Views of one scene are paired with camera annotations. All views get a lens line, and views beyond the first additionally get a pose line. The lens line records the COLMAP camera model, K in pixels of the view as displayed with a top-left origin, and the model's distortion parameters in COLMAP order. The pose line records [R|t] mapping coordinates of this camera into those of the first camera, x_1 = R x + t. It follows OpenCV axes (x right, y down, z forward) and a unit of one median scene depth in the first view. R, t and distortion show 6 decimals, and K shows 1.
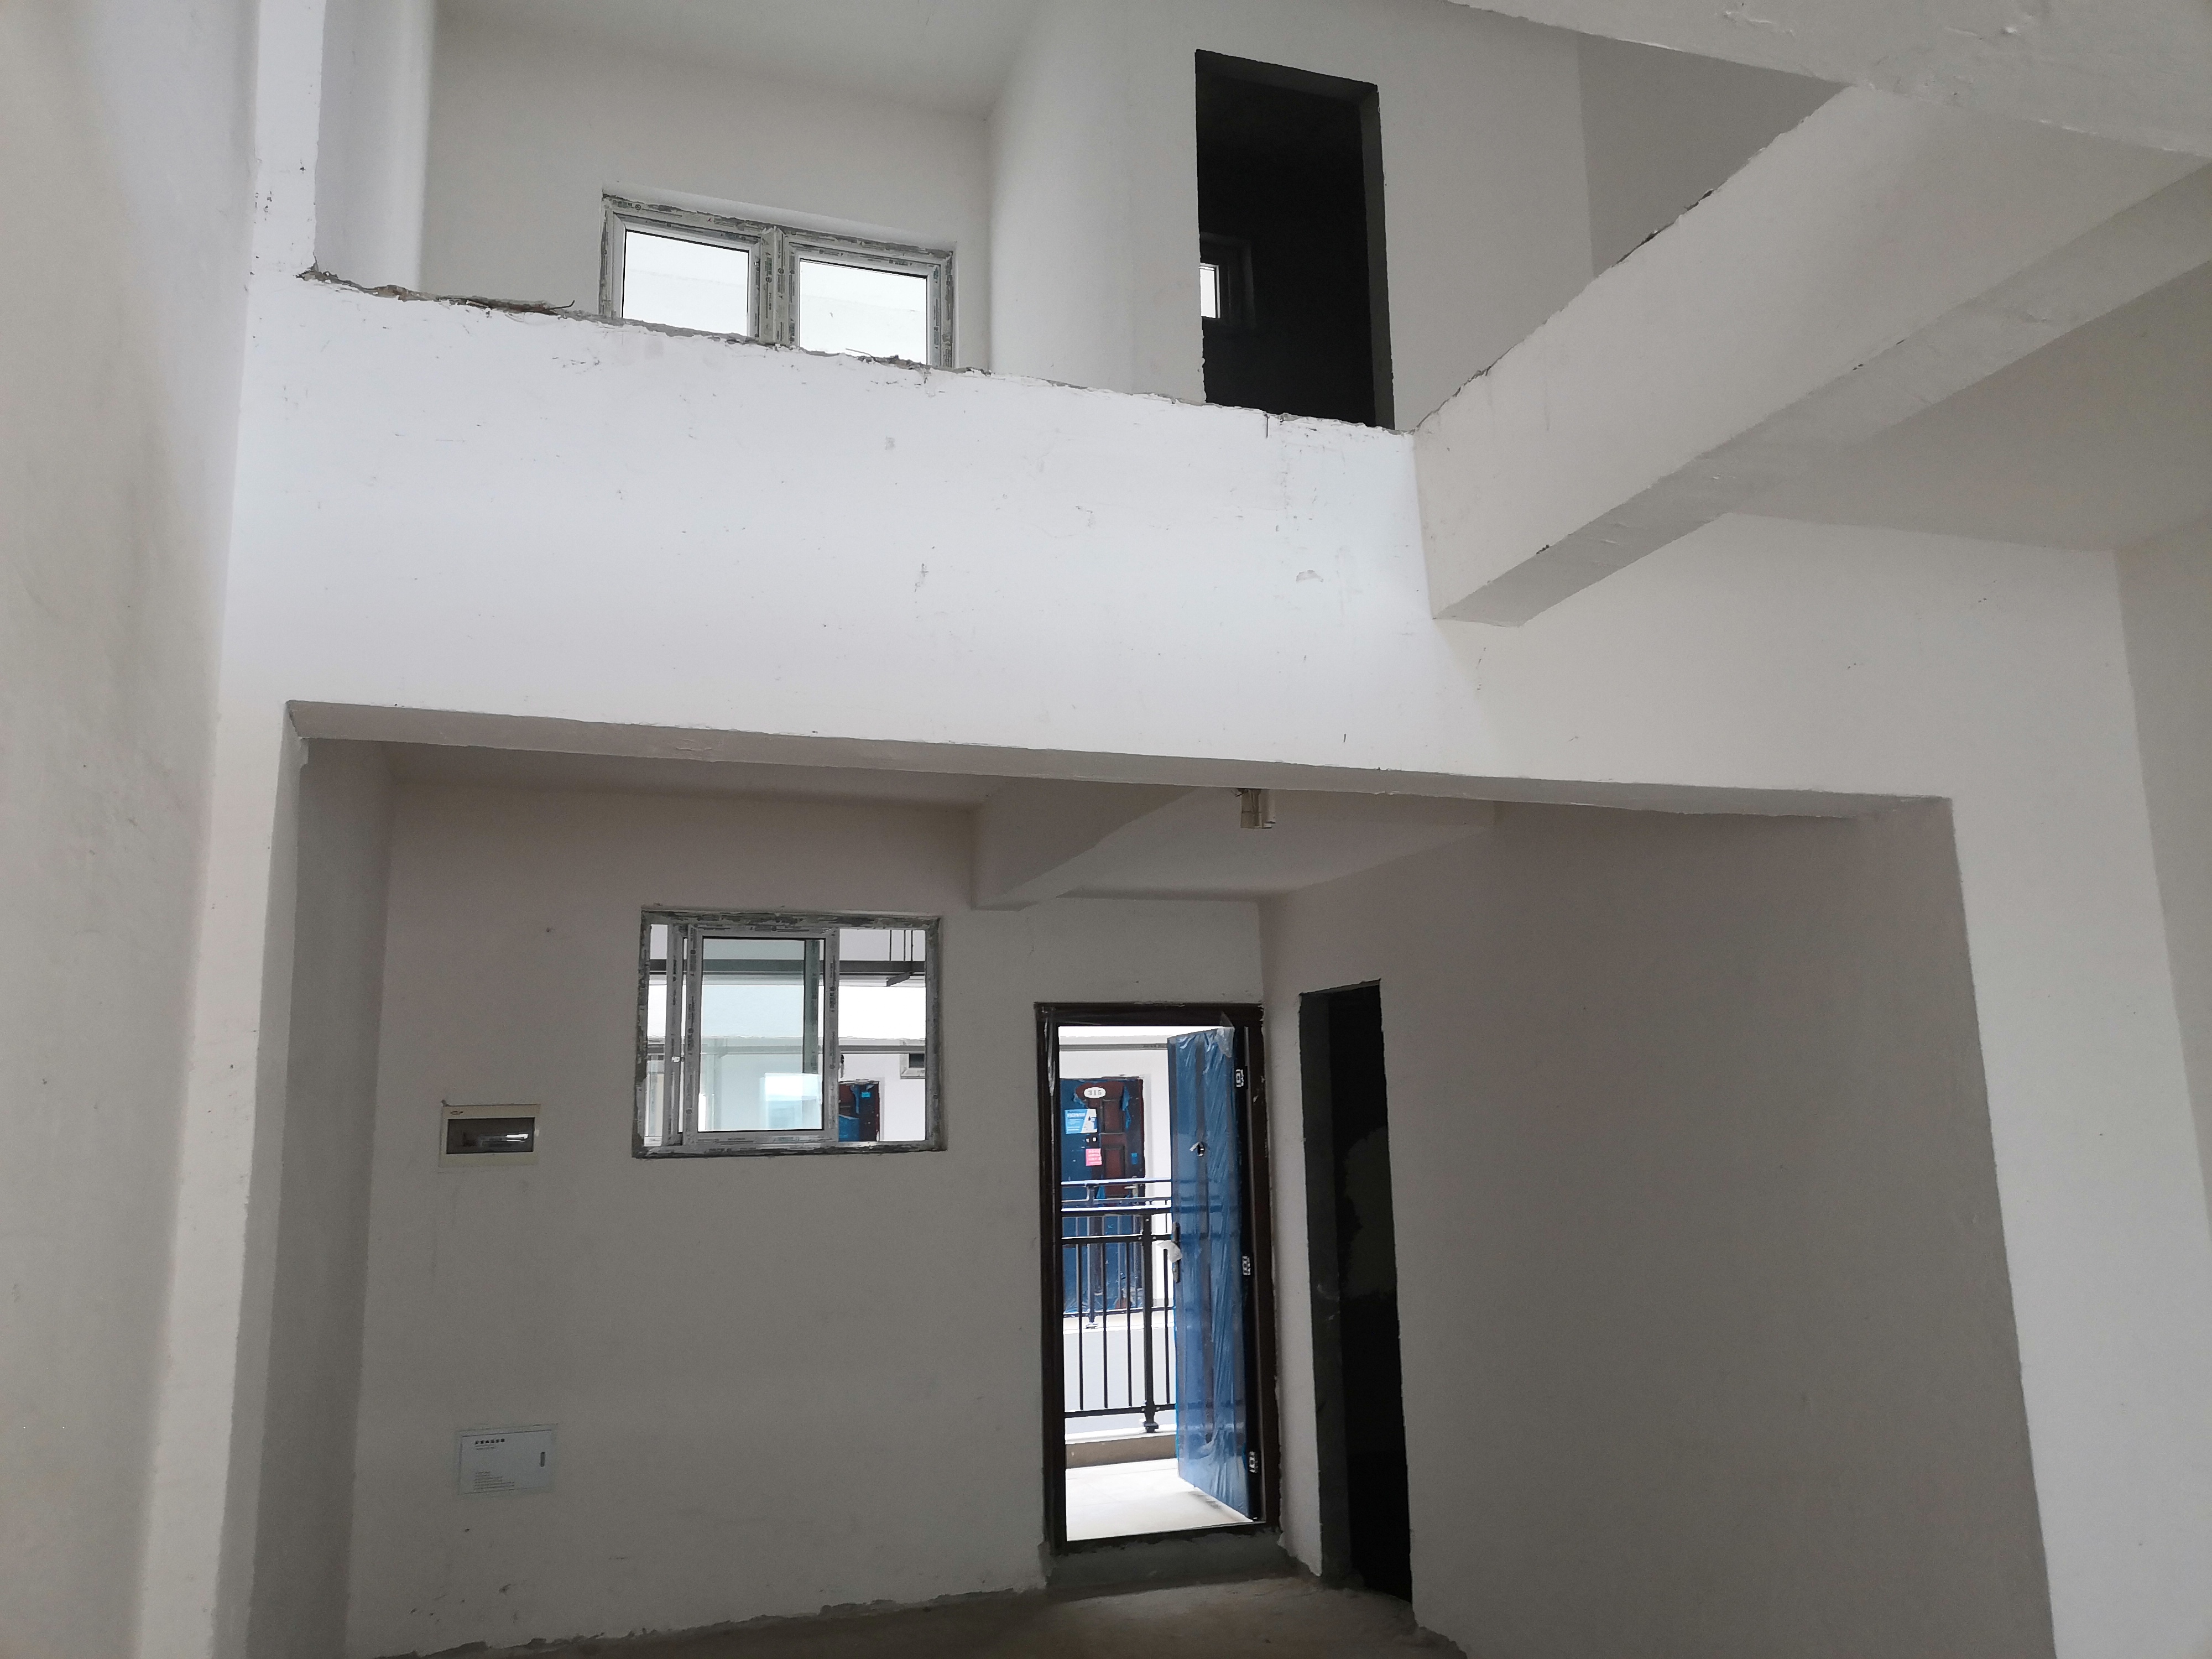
lens RADIAL K [[1653.8, 0, 1101.8], [0, 1653.8, 831.4], [0, 0, 1]] dist [0.042515, -0.025383]
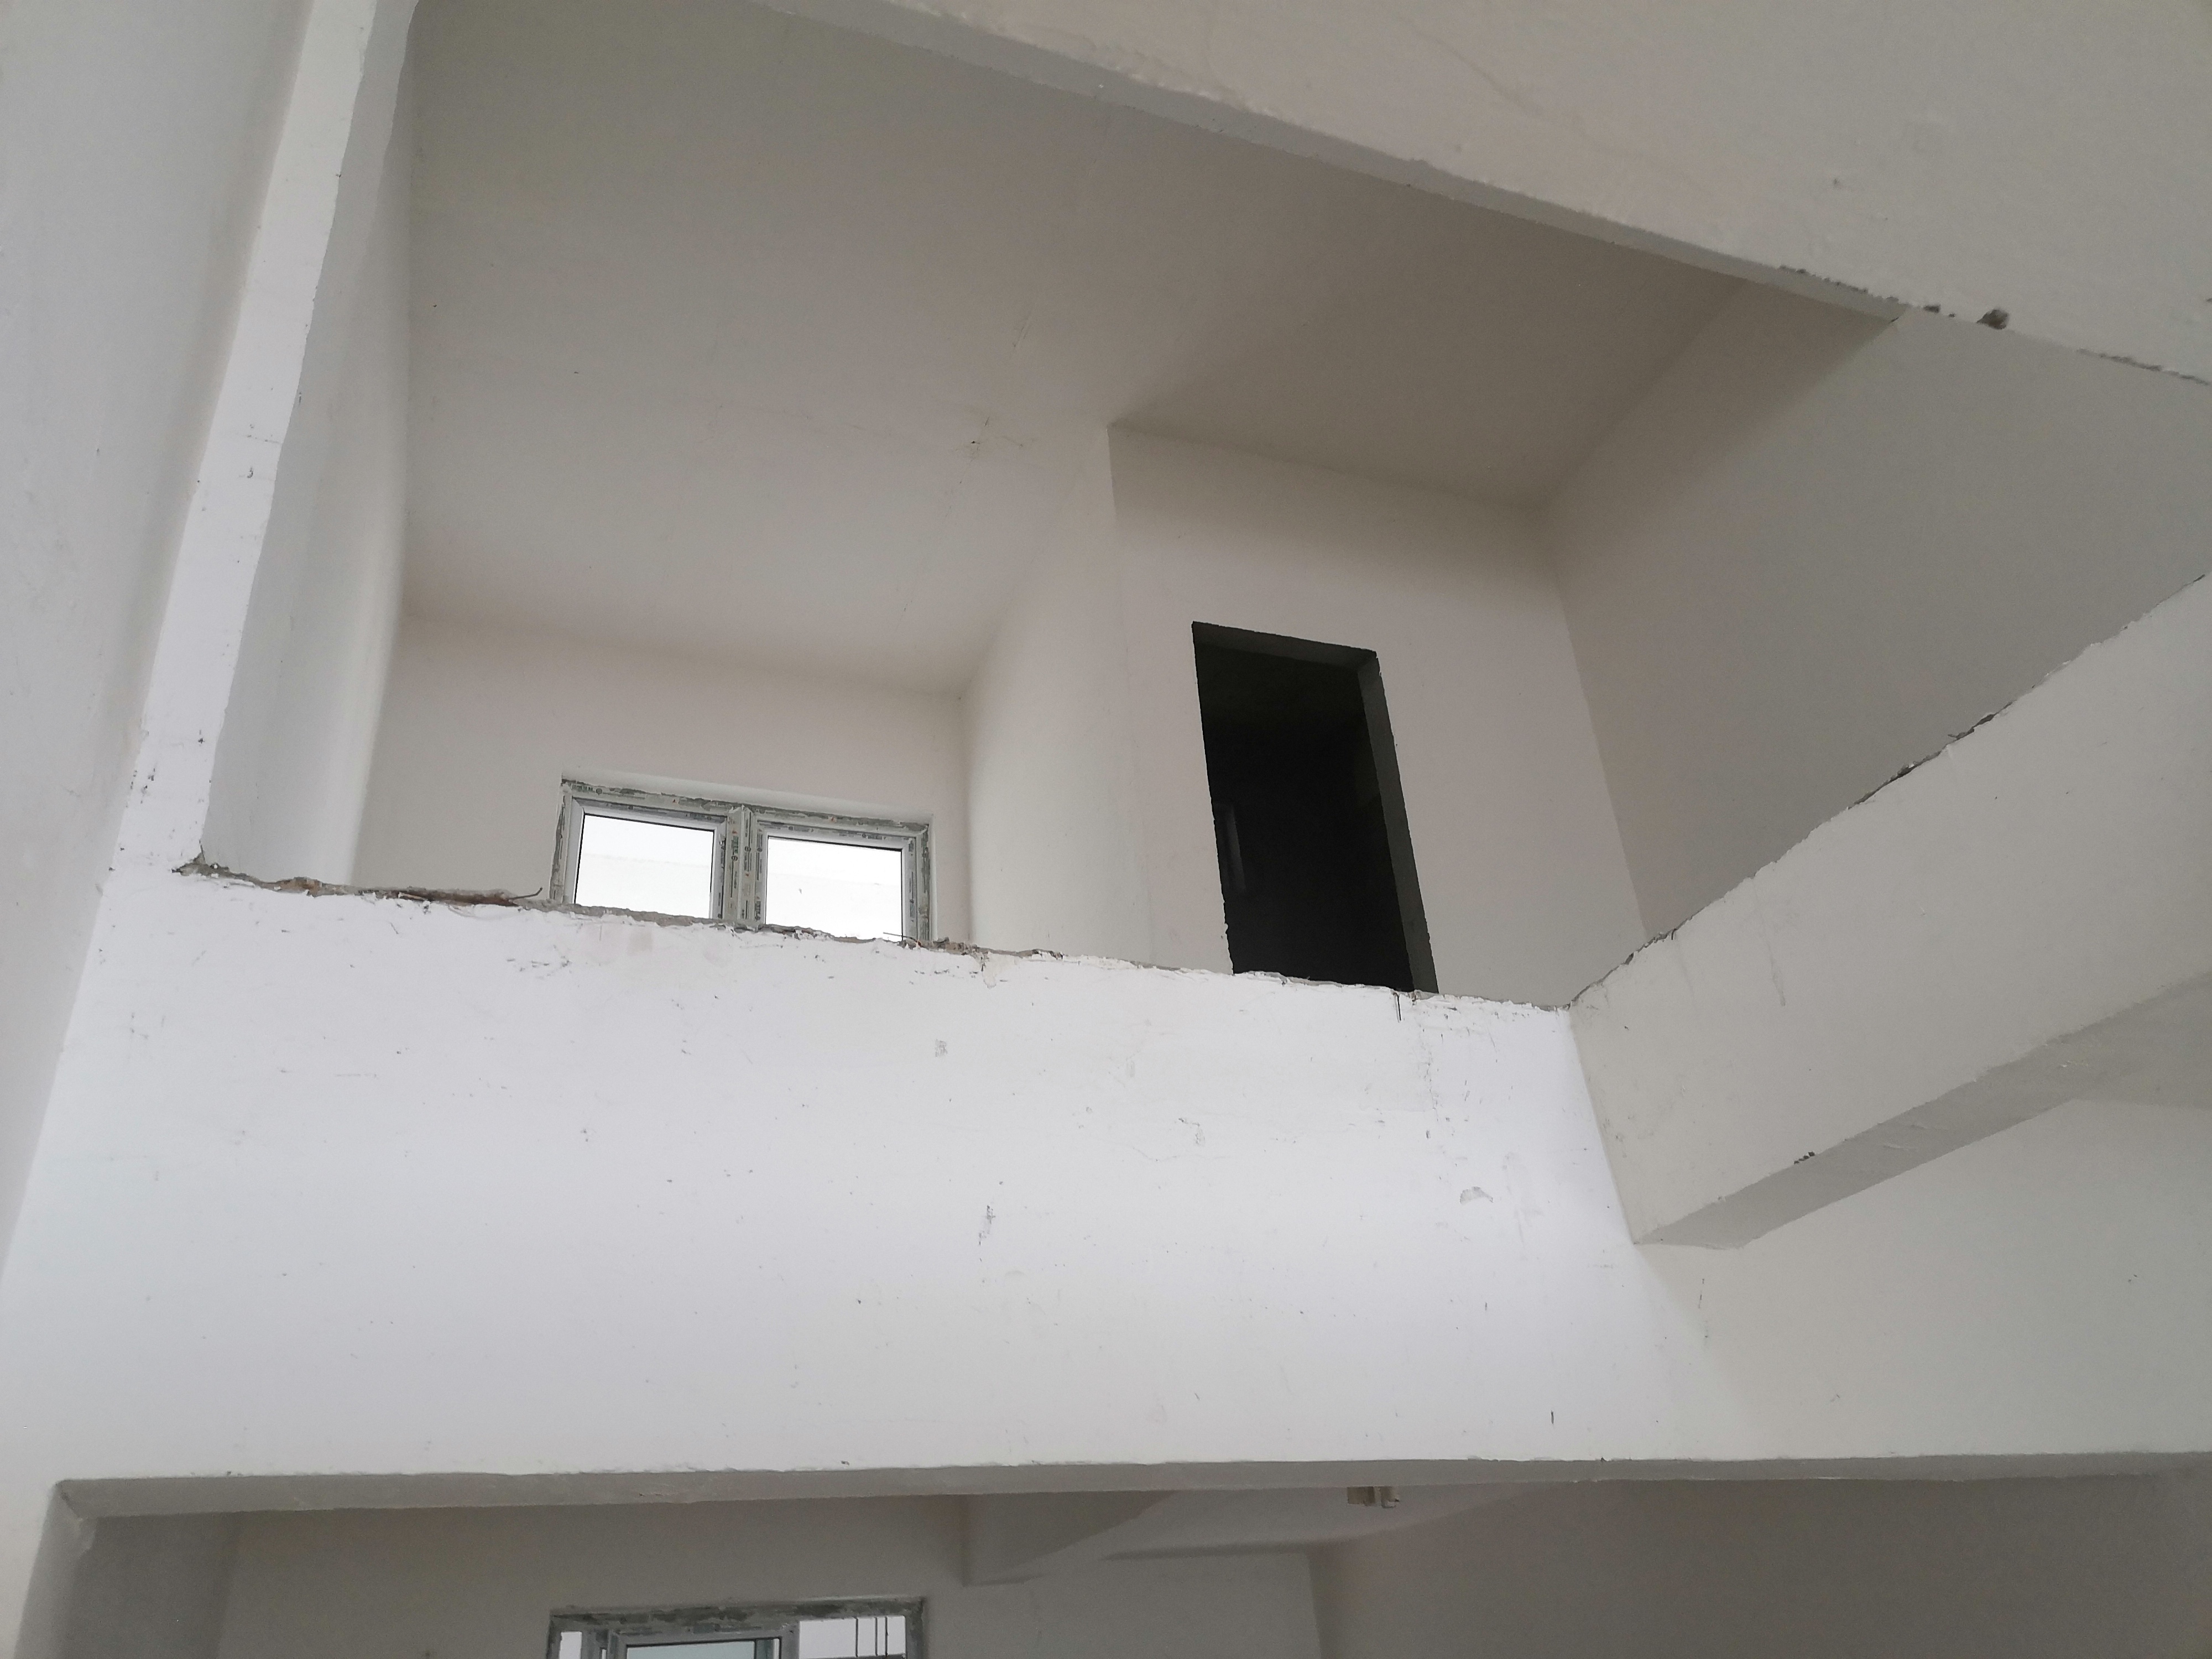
lens RADIAL K [[1653.8, 0, 1108.6], [0, 1653.8, 835.4], [0, 0, 1]] dist [0.042515, -0.025383]
pose [[0.998249, -0.029030, 0.051540, -0.078603], [0.044132, 0.945665, -0.322134, -0.068785], [-0.039388, 0.323844, 0.945290, 0.213889]]
